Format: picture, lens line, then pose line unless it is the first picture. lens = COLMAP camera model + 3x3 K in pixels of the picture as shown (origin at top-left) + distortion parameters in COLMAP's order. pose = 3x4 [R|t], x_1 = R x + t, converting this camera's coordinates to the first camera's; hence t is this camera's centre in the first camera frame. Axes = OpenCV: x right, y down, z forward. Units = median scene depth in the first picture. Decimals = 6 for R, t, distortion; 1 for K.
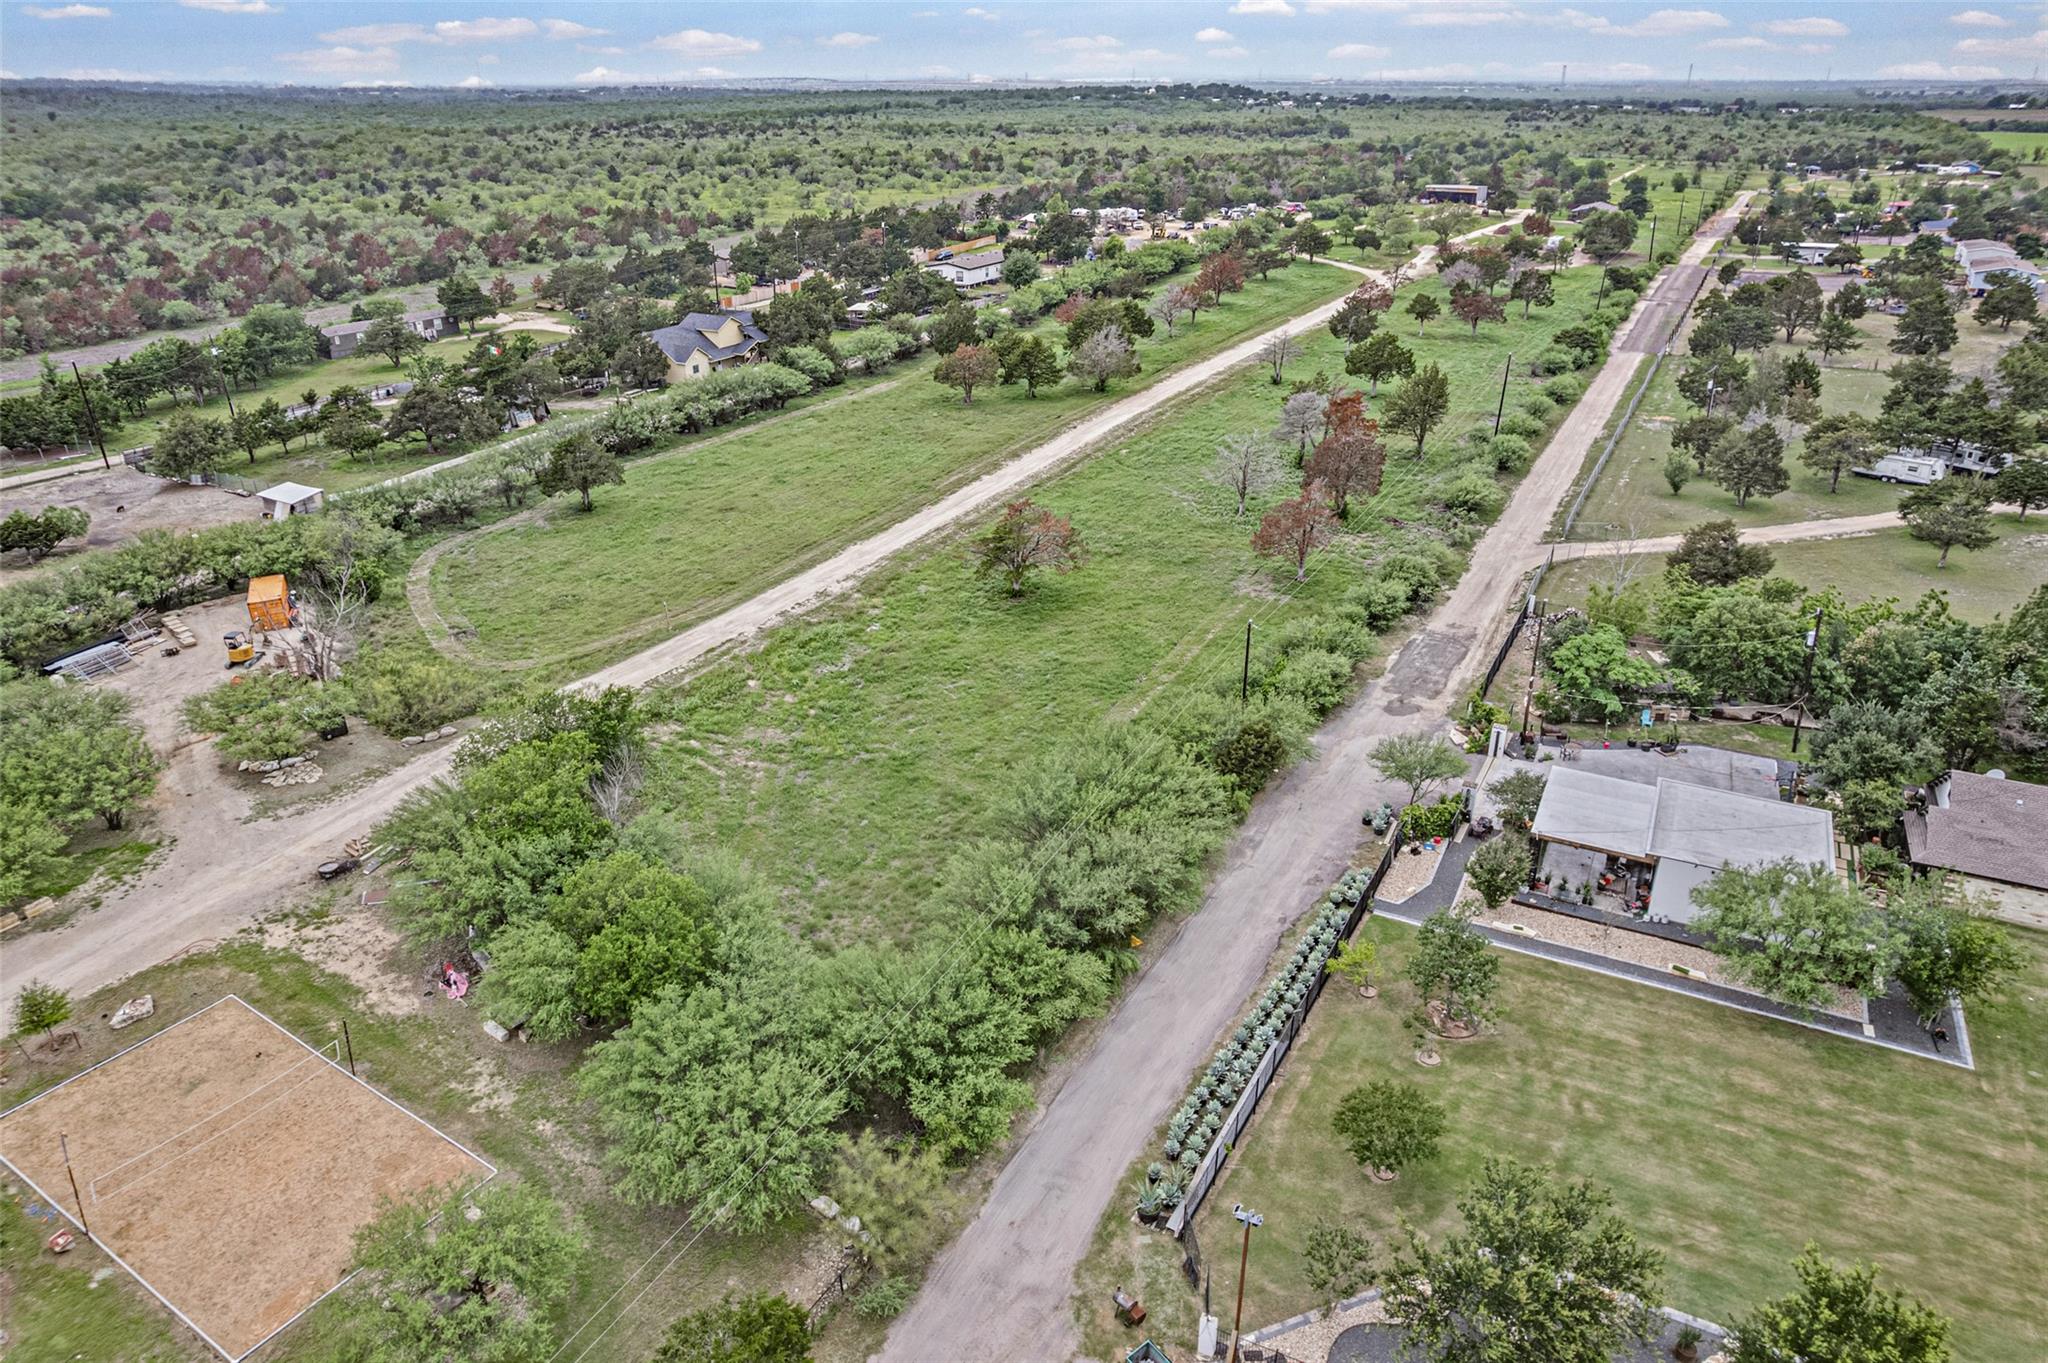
lens RADIAL K [[1318.3, 0, 1046.4], [0, 1318.3, 683.2], [0, 0, 1]] dist [-0.068189, 0.050209]
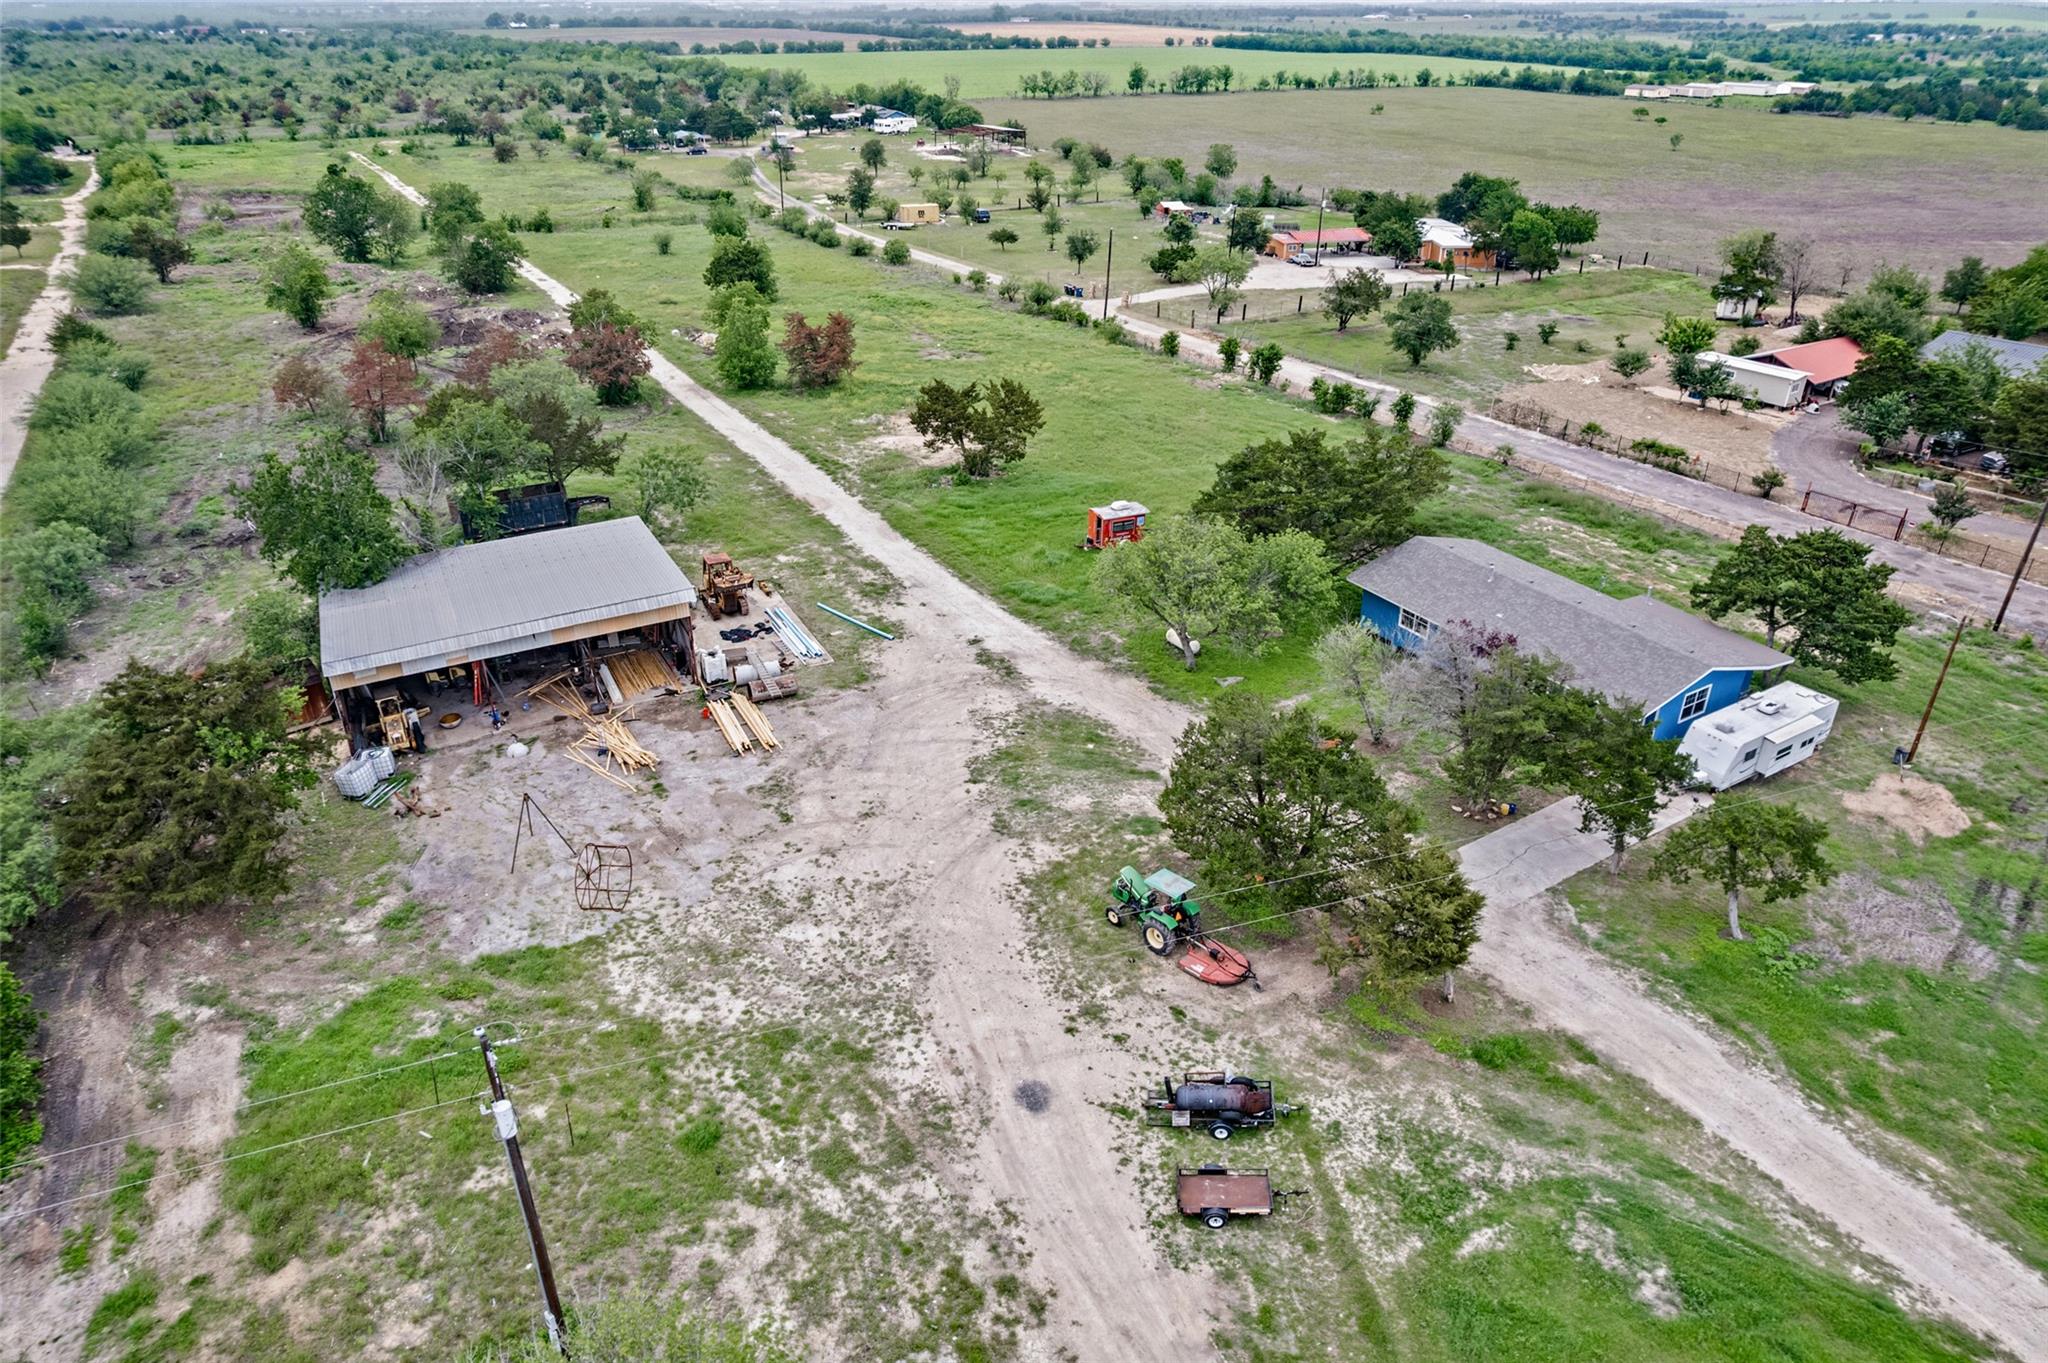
lens RADIAL K [[1325.7, 0, 1024.0], [0, 1325.7, 681.5], [0, 0, 1]] dist [-0.079968, 0.072928]
pose [[0.505336, -0.399380, 0.764938, 0.308847], [0.363332, 0.902520, 0.231187, -0.532228], [-0.782704, 0.161099, 0.601184, 1.187076]]
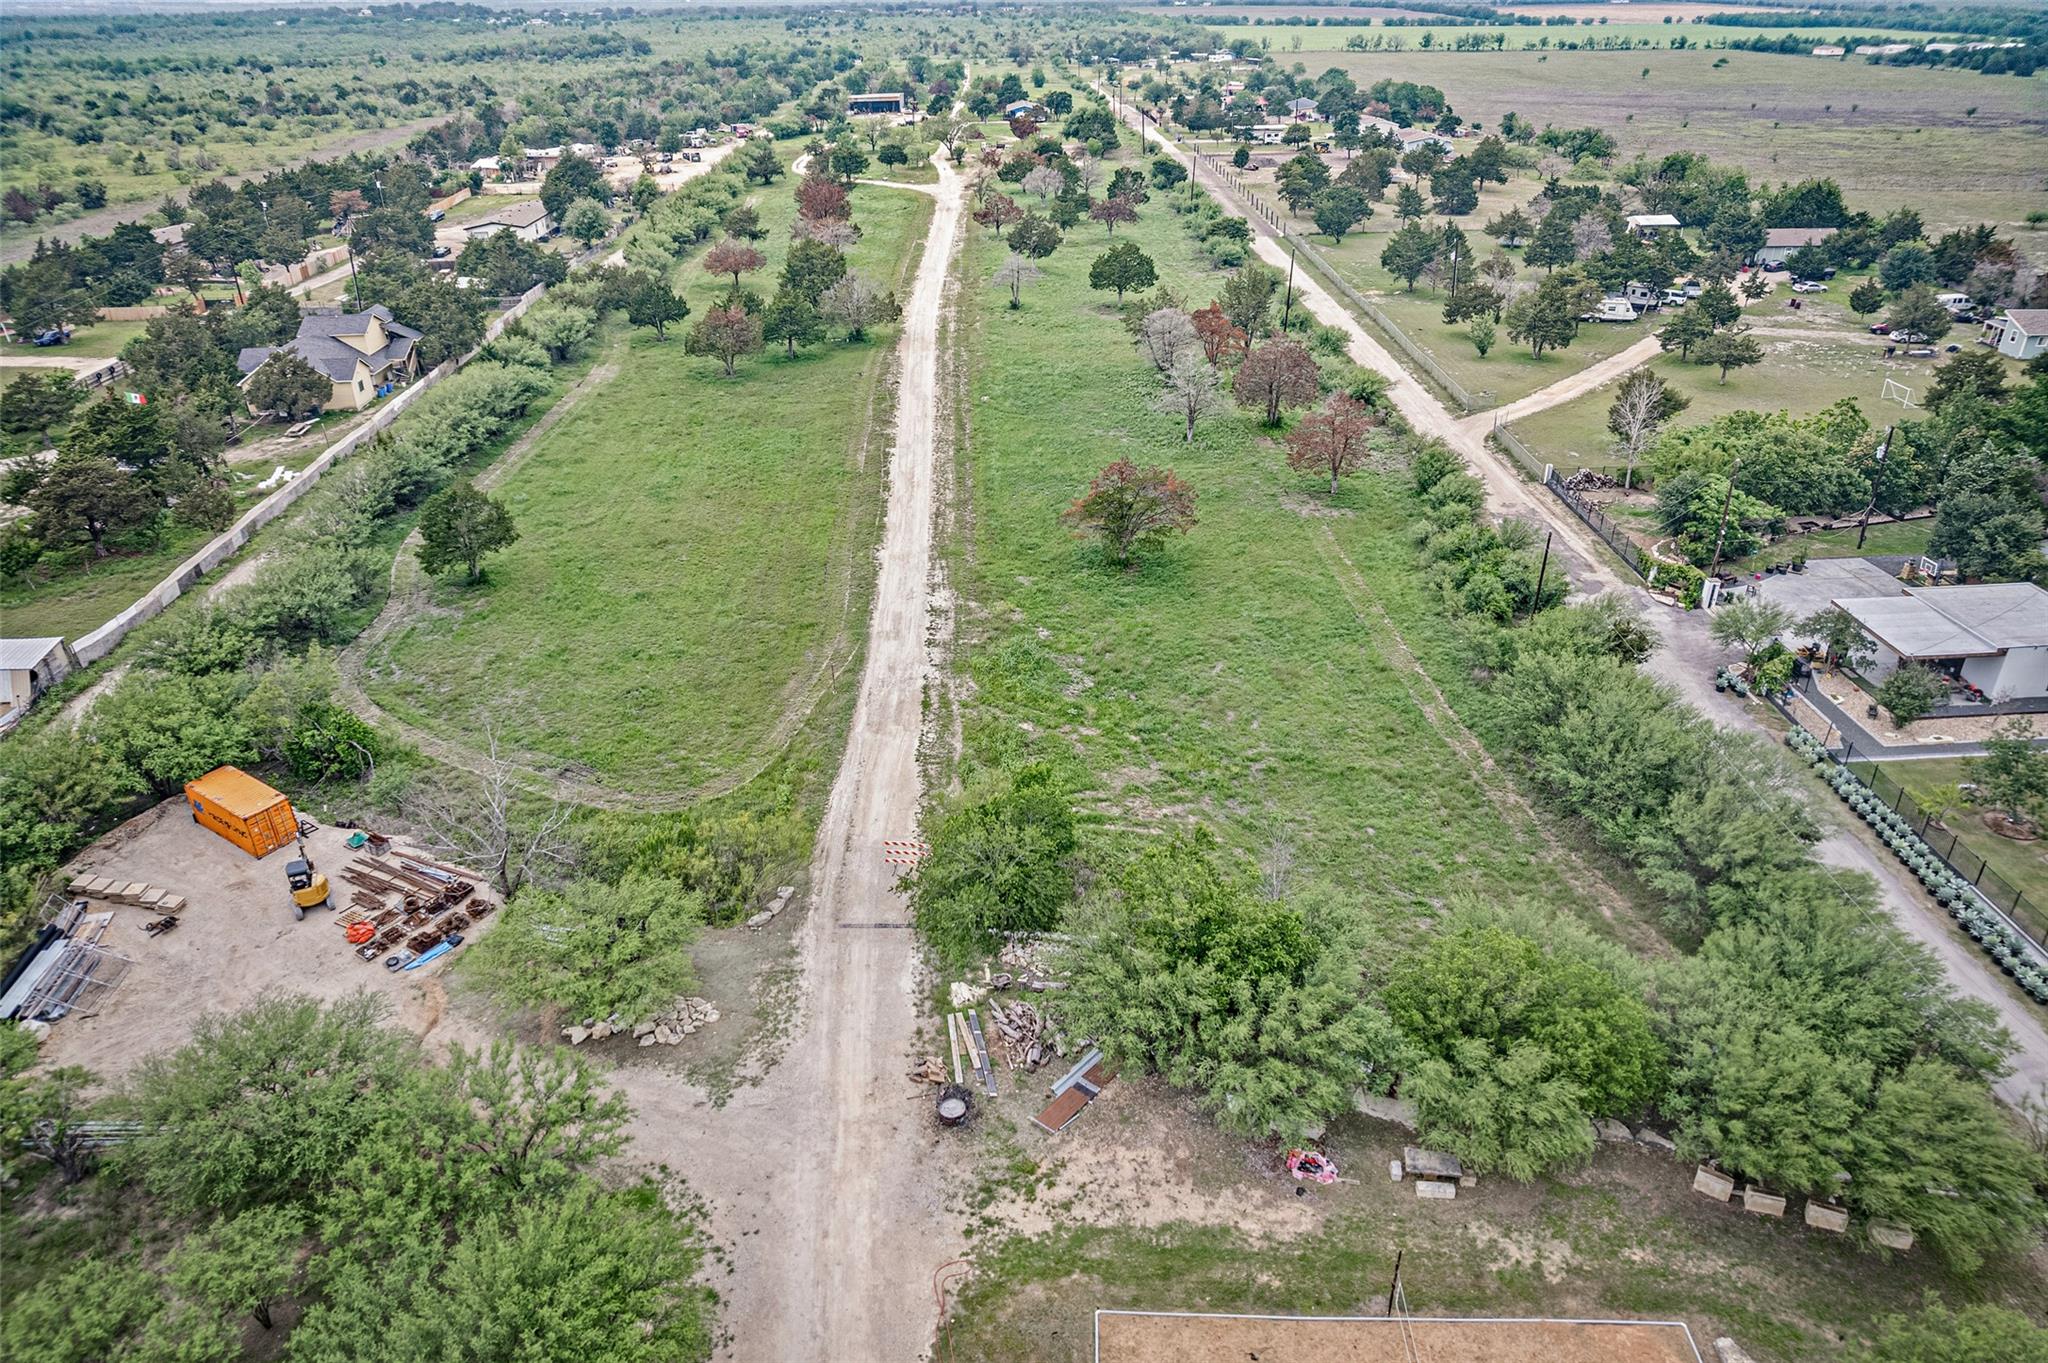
lens RADIAL K [[1325.7, 0, 1024.0], [0, 1325.7, 681.5], [0, 0, 1]] dist [-0.079968, 0.072928]
pose [[0.862076, -0.249859, 0.440902, -0.194166], [0.226363, 0.968246, 0.106108, -0.038800], [-0.453414, 0.008331, 0.891261, 0.081355]]
